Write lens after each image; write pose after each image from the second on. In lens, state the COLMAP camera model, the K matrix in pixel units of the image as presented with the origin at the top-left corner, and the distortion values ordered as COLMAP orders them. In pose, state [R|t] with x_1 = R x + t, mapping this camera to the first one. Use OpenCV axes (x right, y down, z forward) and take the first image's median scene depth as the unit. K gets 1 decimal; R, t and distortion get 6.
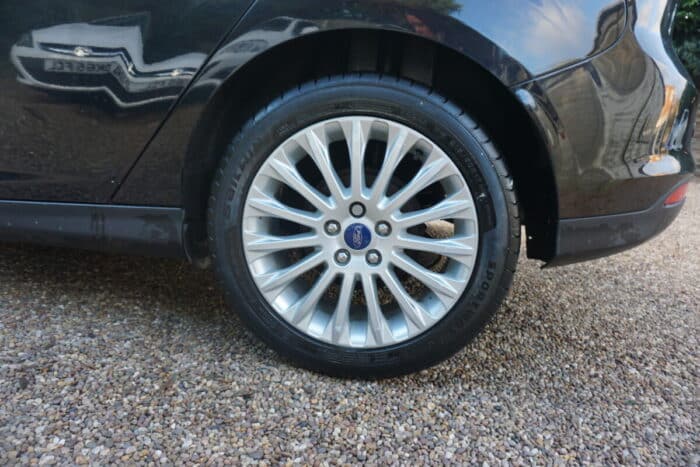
lens RADIAL K [[480.4, 0, 350.7], [0, 480.4, 230.2], [0, 0, 1]] dist [-0.028289, 0.024540]
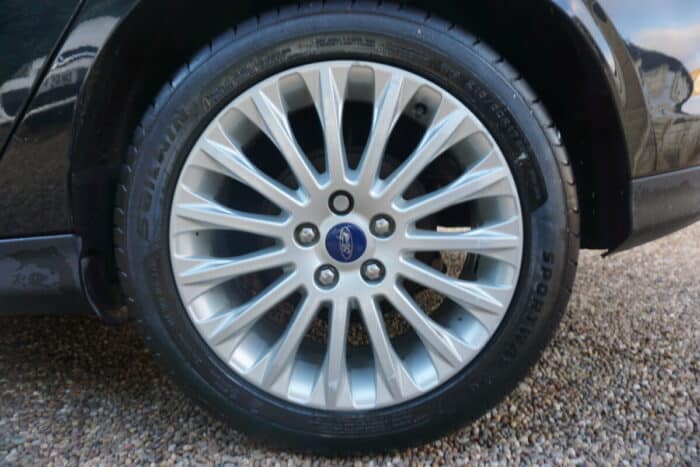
lens RADIAL K [[464.4, 0, 348.2], [0, 464.4, 232.4], [0, 0, 1]] dist [-0.027190, 0.006601]
pose [[0.988159, -0.118834, 0.097054, -0.043323], [0.126538, 0.988930, -0.077497, 0.049068], [-0.086770, 0.088861, 0.992257, 0.344621]]
